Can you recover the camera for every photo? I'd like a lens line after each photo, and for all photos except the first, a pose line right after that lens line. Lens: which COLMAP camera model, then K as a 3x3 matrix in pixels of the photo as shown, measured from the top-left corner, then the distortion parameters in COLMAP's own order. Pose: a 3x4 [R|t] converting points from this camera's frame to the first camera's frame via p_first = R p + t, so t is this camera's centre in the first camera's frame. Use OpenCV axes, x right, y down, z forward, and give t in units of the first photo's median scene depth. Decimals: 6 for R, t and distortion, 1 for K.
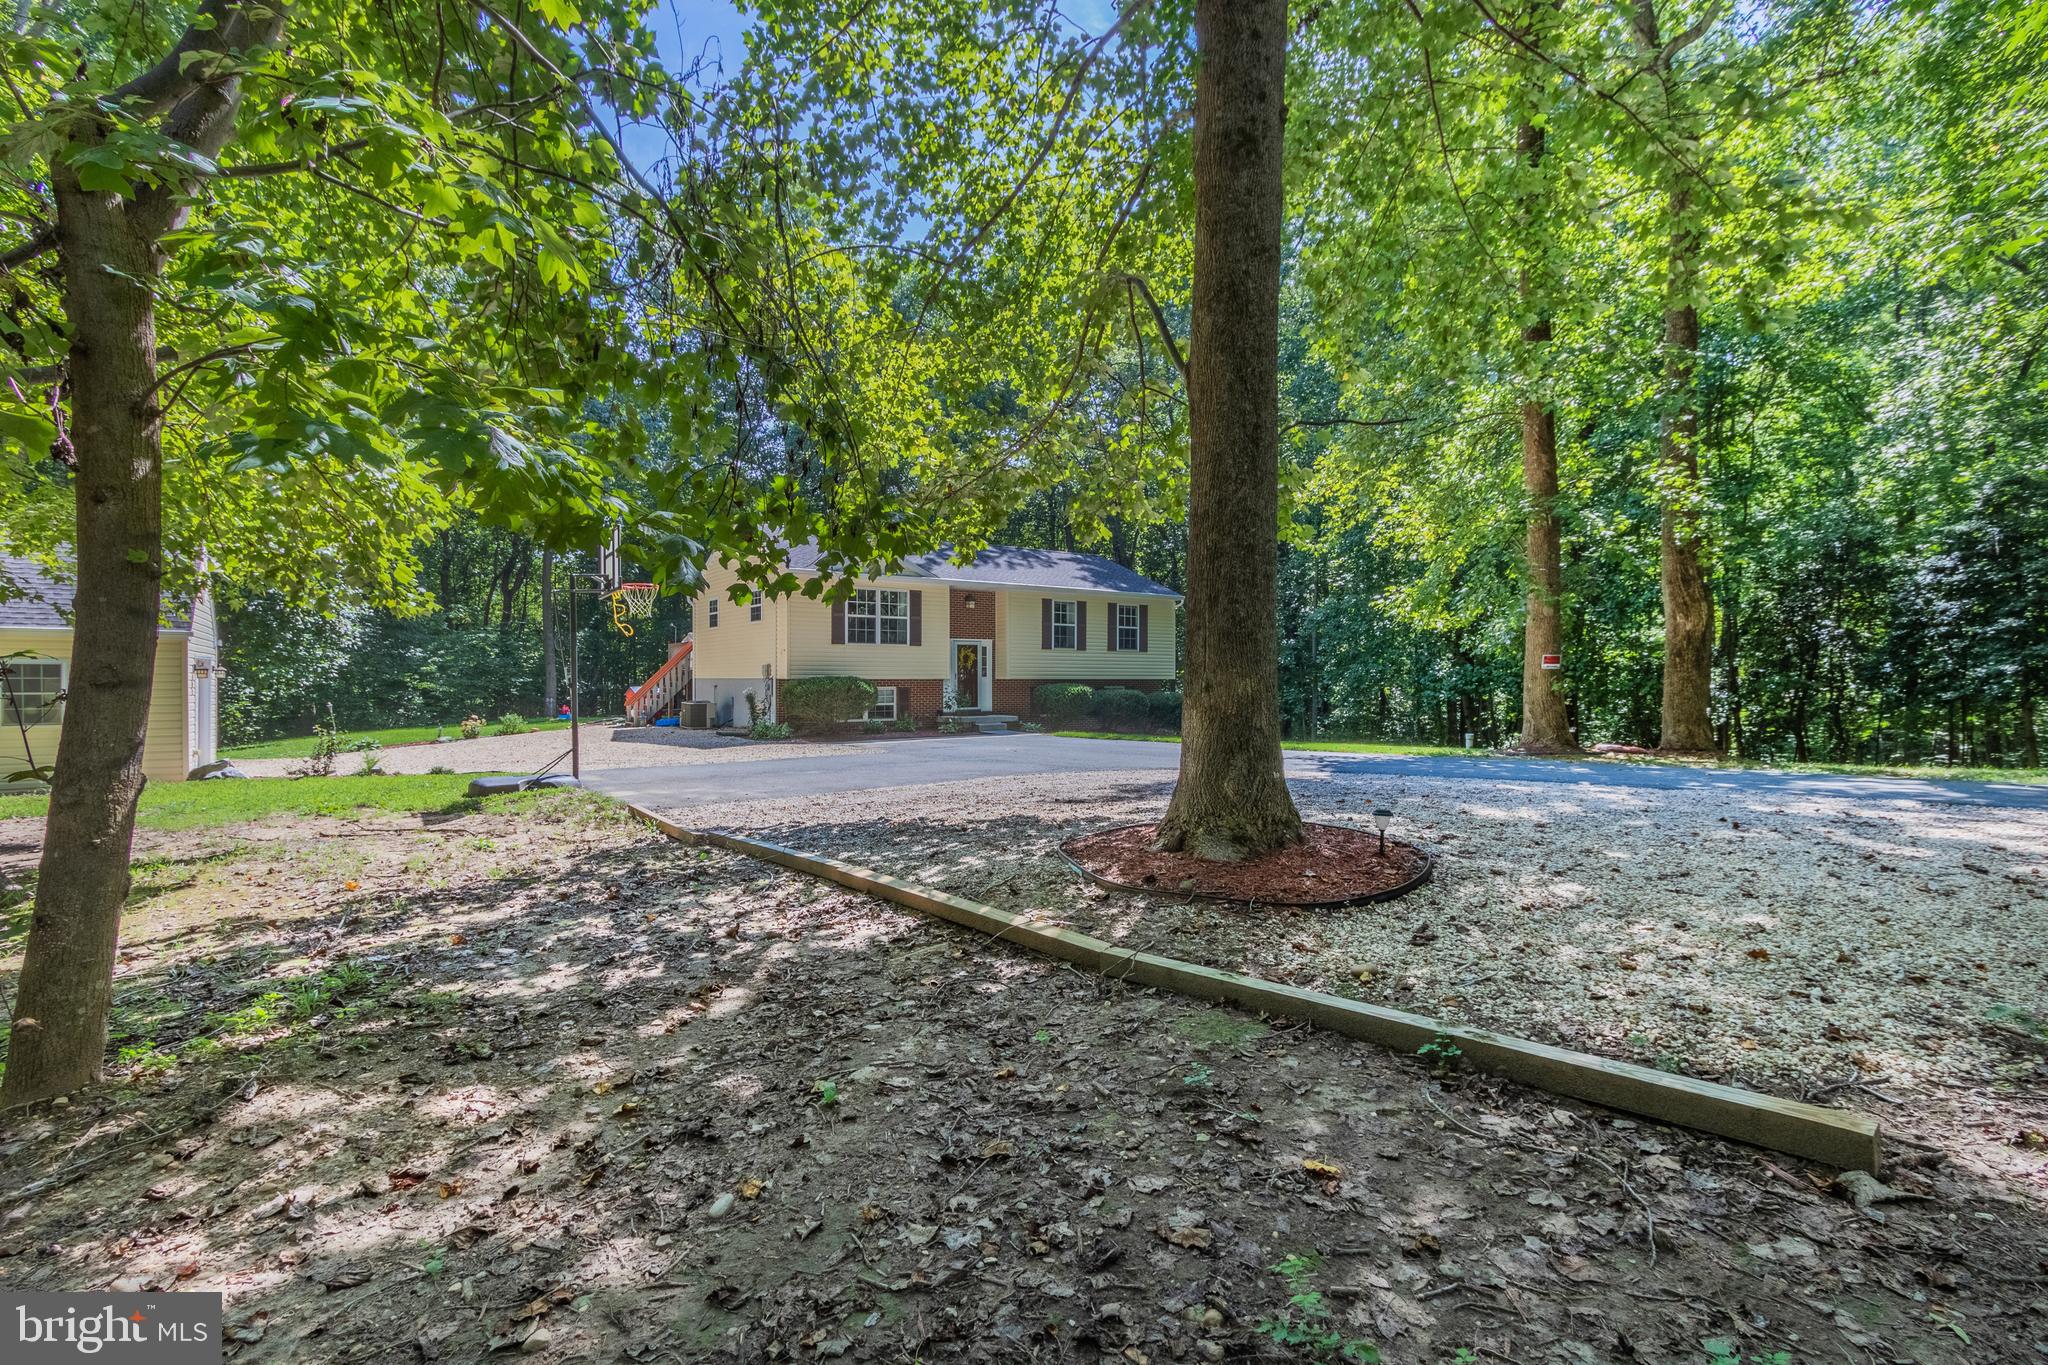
lens RADIAL K [[947.9, 0, 1061.9], [0, 947.9, 685.4], [0, 0, 1]] dist [-0.001081, -0.000439]
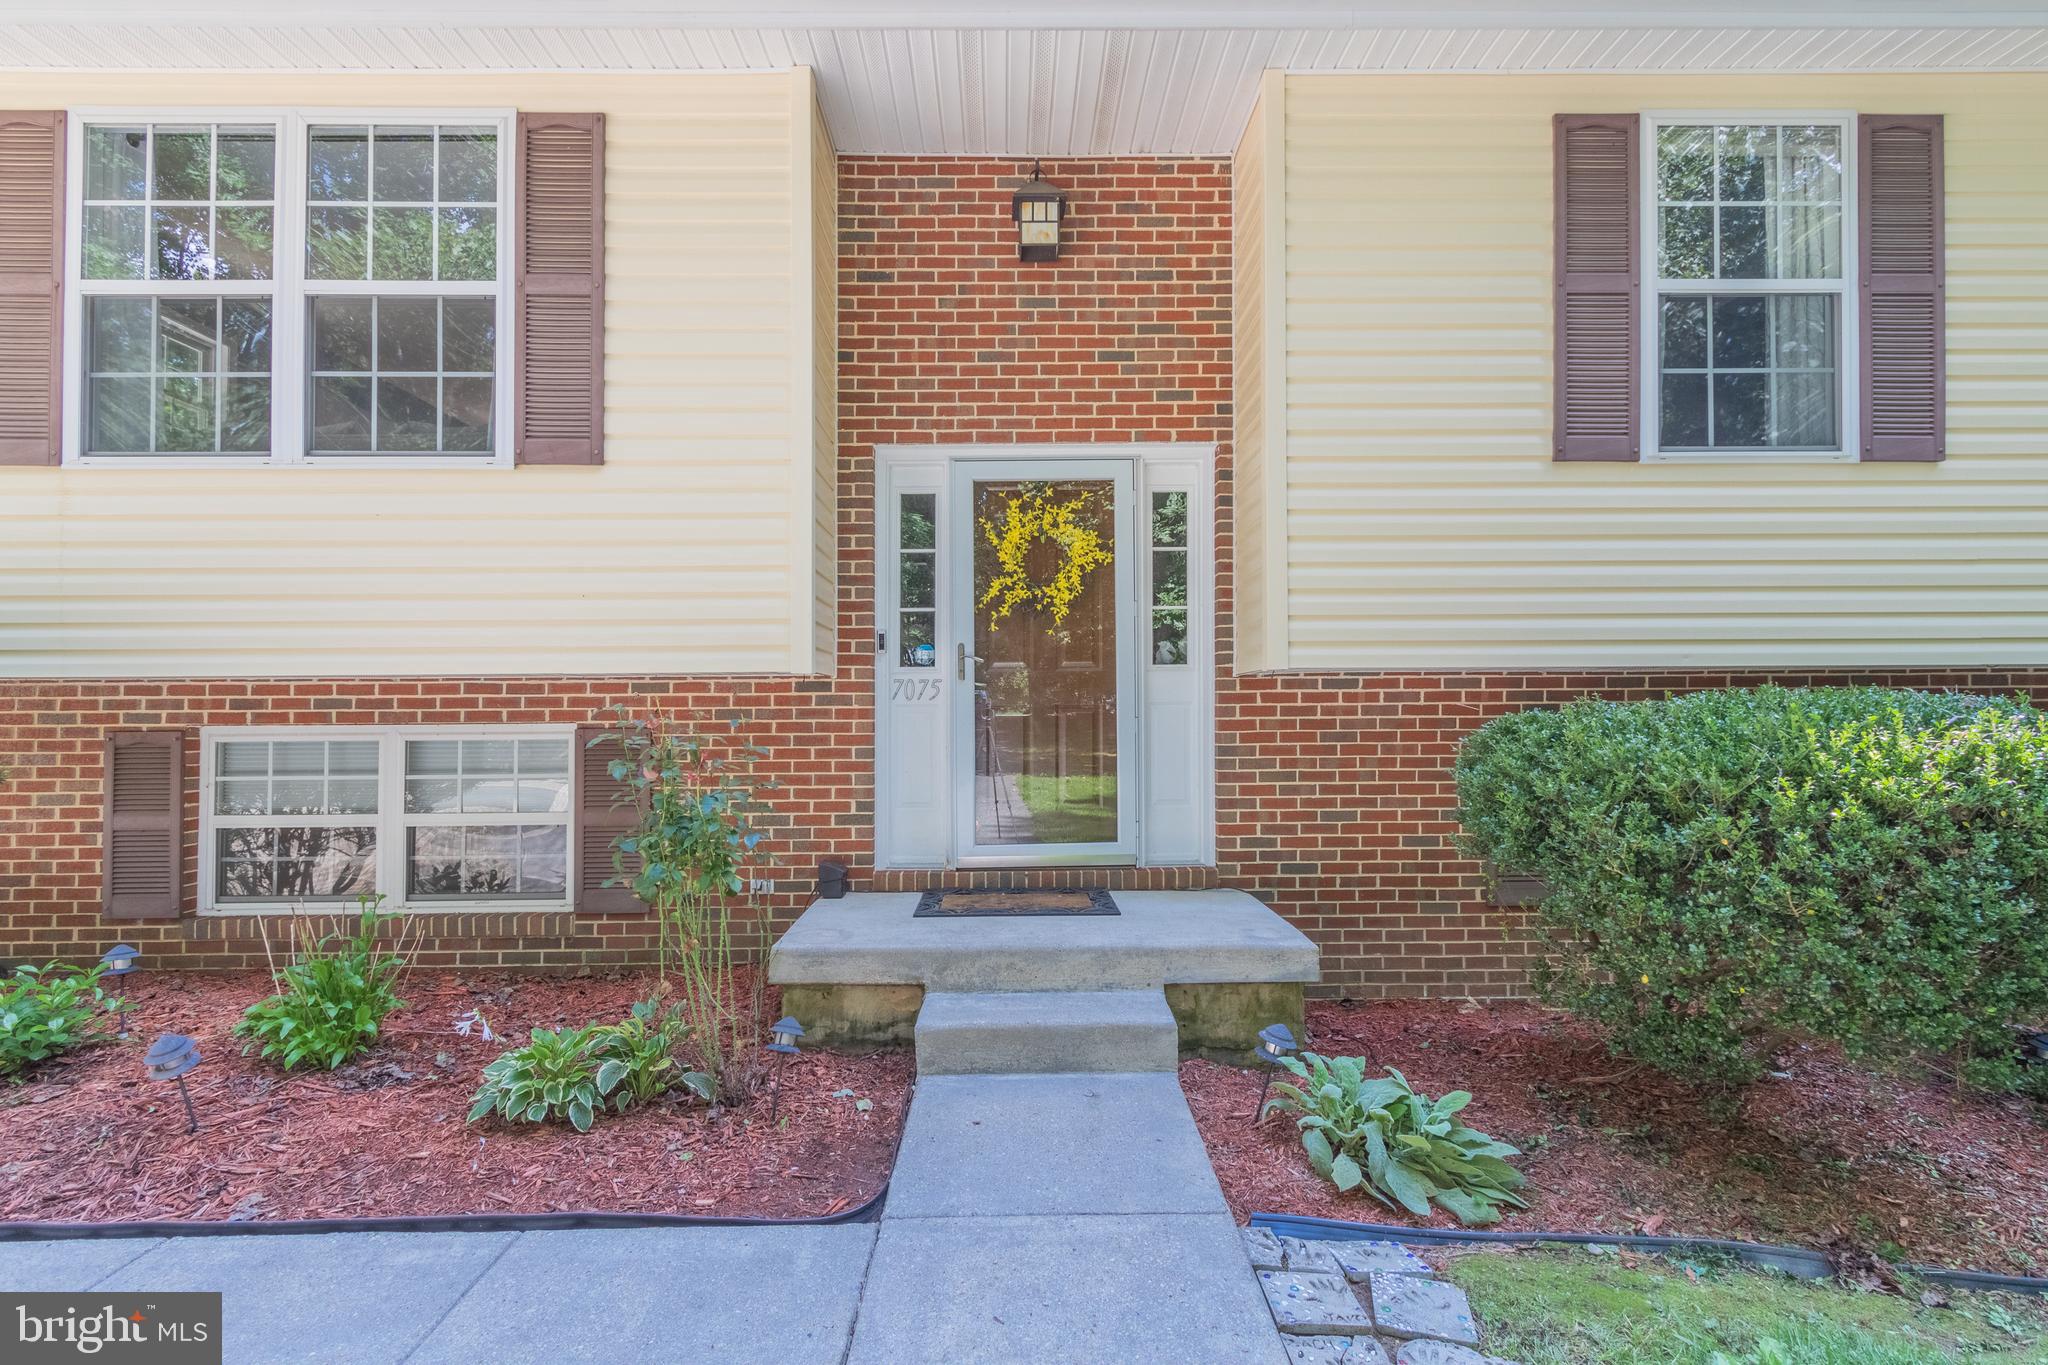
lens RADIAL K [[1248.5, 0, 1024.0], [0, 1248.5, 682.5], [0, 0, 1]] dist [0.068750, -0.062525]
pose [[0.807783, -0.020062, -0.589139, 0.028215], [0.003418, 0.999563, -0.029352, 0.000625], [0.589470, 0.021696, 0.807499, 0.841924]]
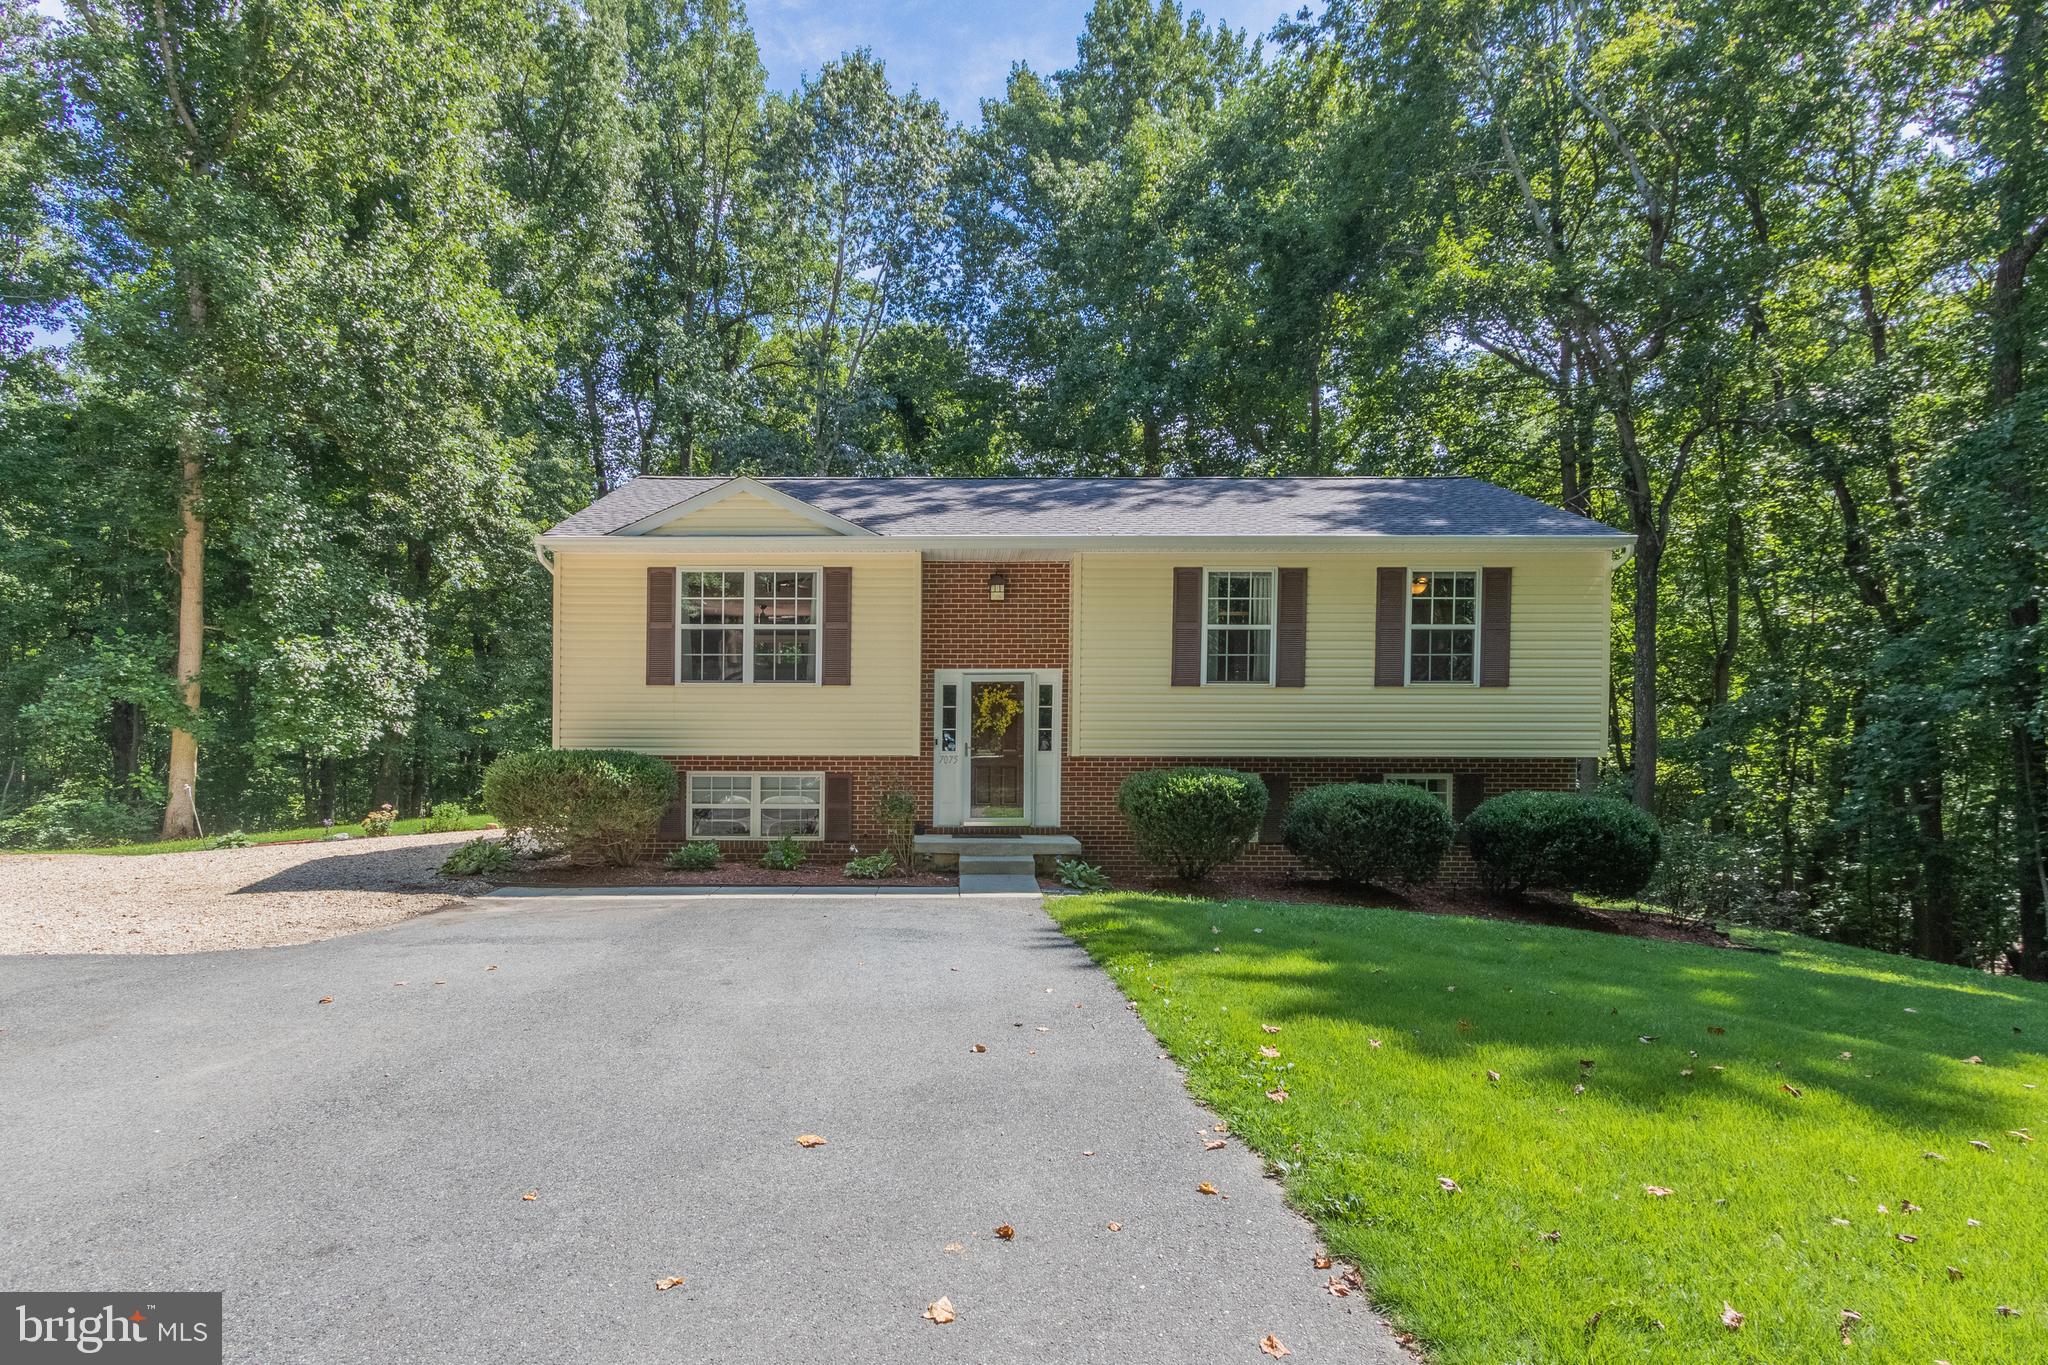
lens RADIAL K [[1156.9, 0, 927.6], [0, 1156.9, 766.4], [0, 0, 1]] dist [0.000586, -0.000004]
pose [[0.789338, 0.006945, -0.613920, 0.222805], [-0.005584, 0.999976, 0.004132, -0.004084], [0.613934, 0.000167, 0.789358, 0.552694]]
